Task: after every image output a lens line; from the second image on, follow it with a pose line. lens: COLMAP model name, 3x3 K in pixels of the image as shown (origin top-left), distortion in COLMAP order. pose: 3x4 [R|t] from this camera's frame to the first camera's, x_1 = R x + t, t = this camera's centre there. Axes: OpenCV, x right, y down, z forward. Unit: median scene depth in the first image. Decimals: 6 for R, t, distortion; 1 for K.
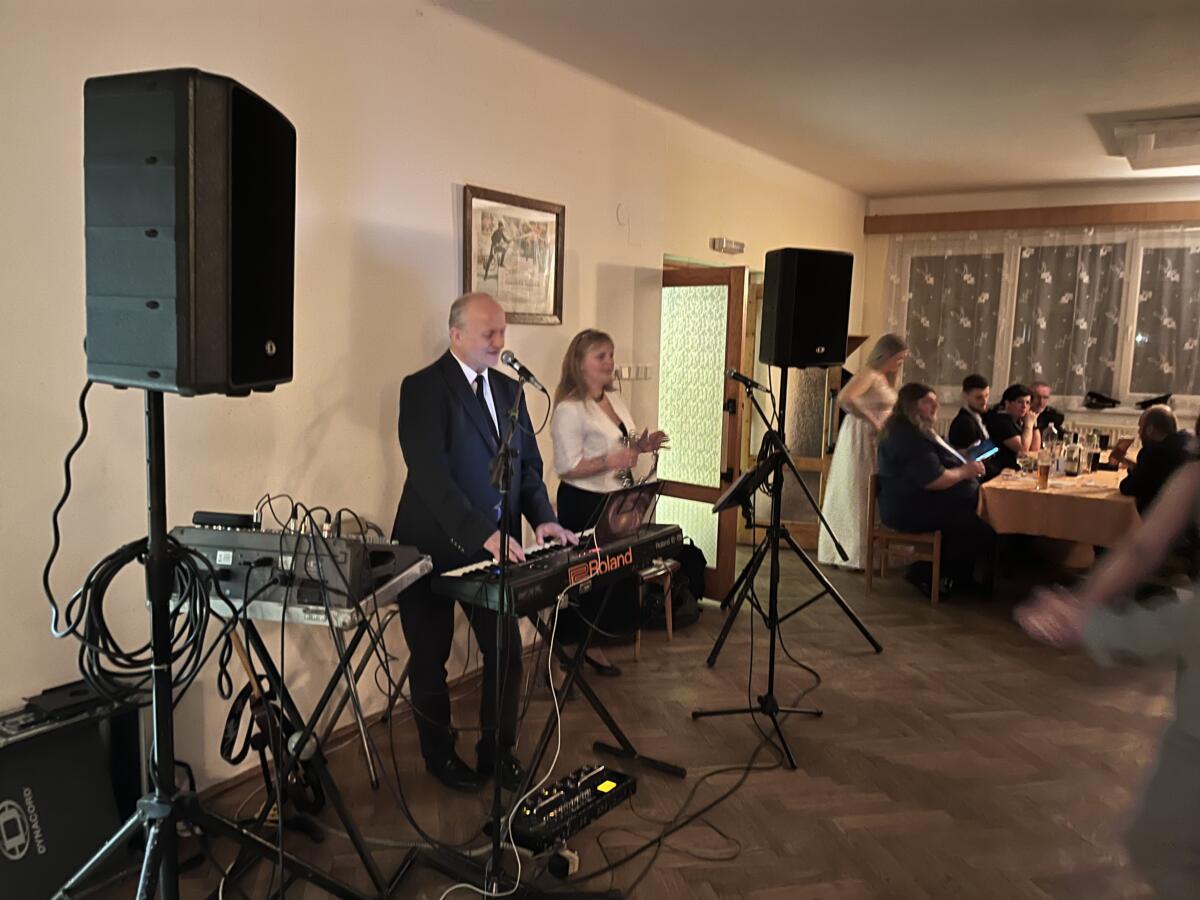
lens RADIAL K [[915.2, 0, 602.0], [0, 915.2, 467.3], [0, 0, 1]] dist [0.066129, -0.074841]
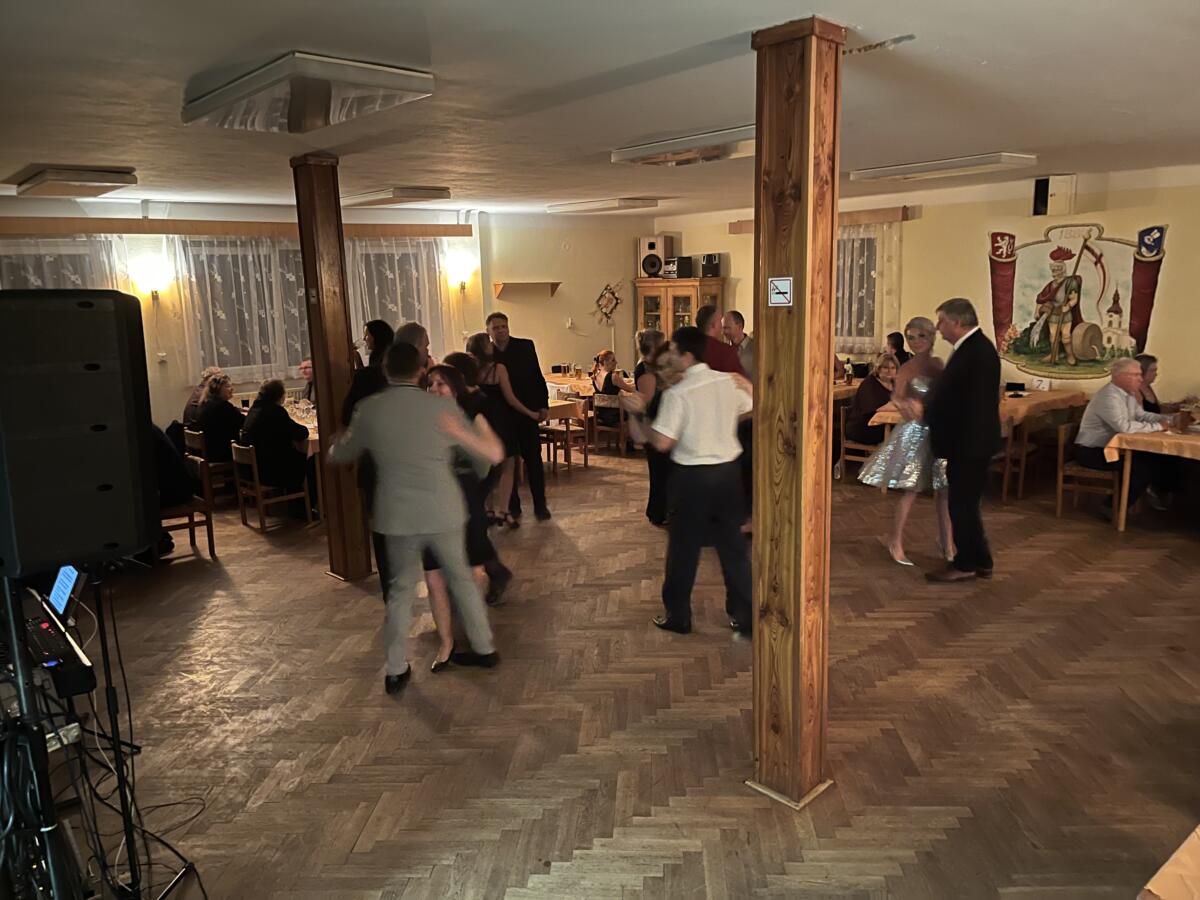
lens RADIAL K [[915.2, 0, 590.2], [0, 915.2, 457.7], [0, 0, 1]] dist [0.062731, -0.080270]
pose [[0.275917, -0.212756, 0.937339, -0.521915], [0.167033, 0.970970, 0.171221, -0.118110], [-0.946557, 0.109324, 0.303445, 0.029680]]
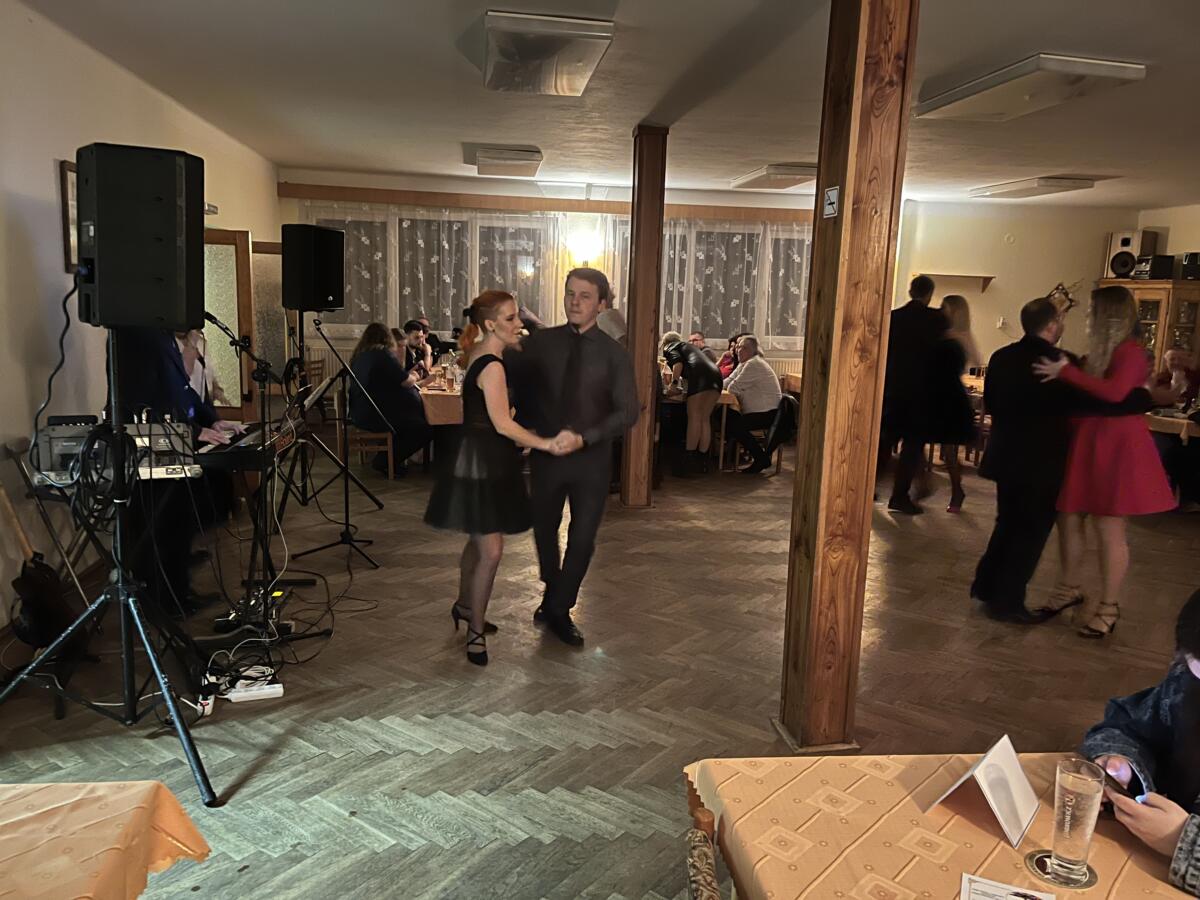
lens RADIAL K [[915.2, 0, 590.2], [0, 915.2, 457.7], [0, 0, 1]] dist [0.062731, -0.080270]
pose [[0.764135, -0.107002, 0.636119, -0.374514], [0.072487, 0.994144, 0.080150, 0.029509], [-0.640970, -0.015135, 0.767417, -0.333814]]
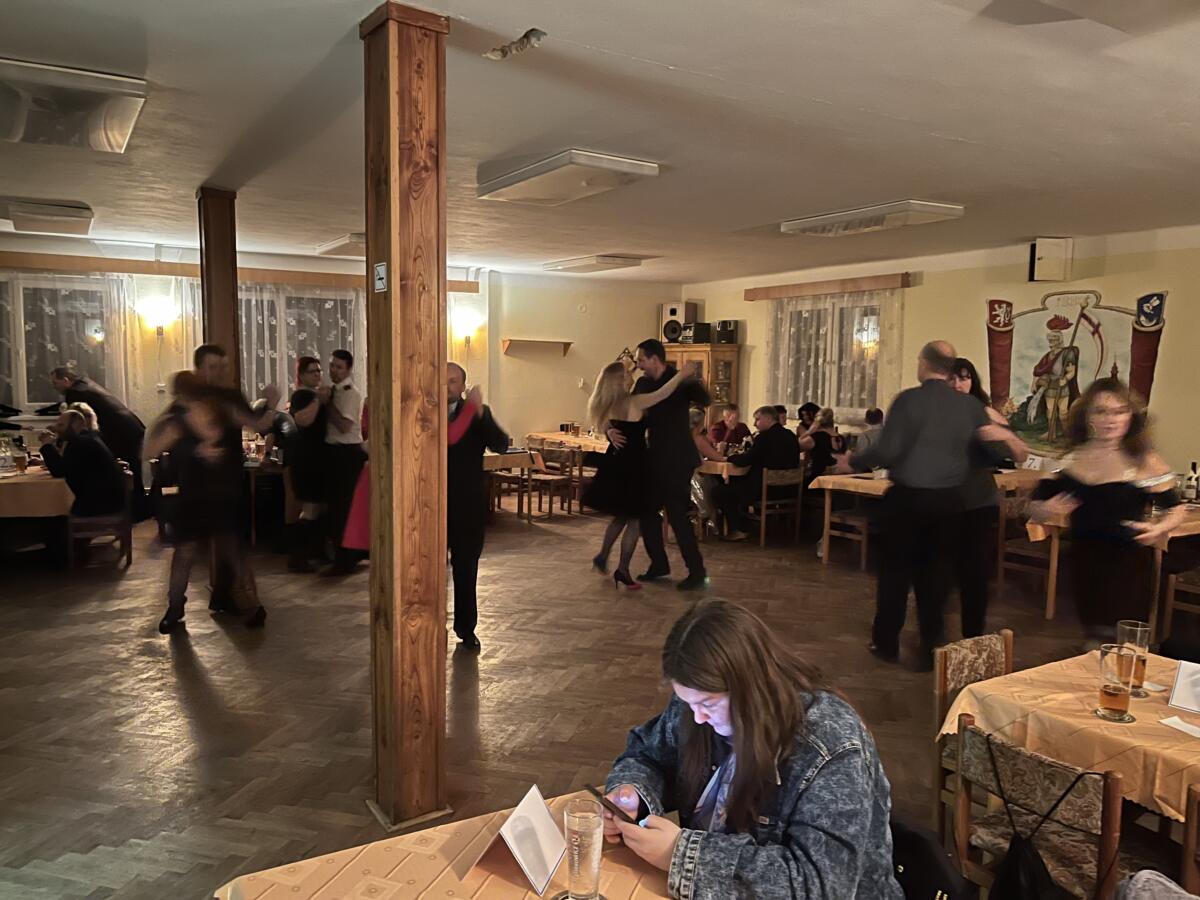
lens RADIAL K [[915.2, 0, 590.2], [0, 915.2, 457.7], [0, 0, 1]] dist [0.062731, -0.080270]
pose [[0.445041, -0.101440, 0.889746, -0.345645], [0.119361, 0.991418, 0.053329, 0.025970], [-0.887520, 0.082467, 0.453330, -0.368159]]
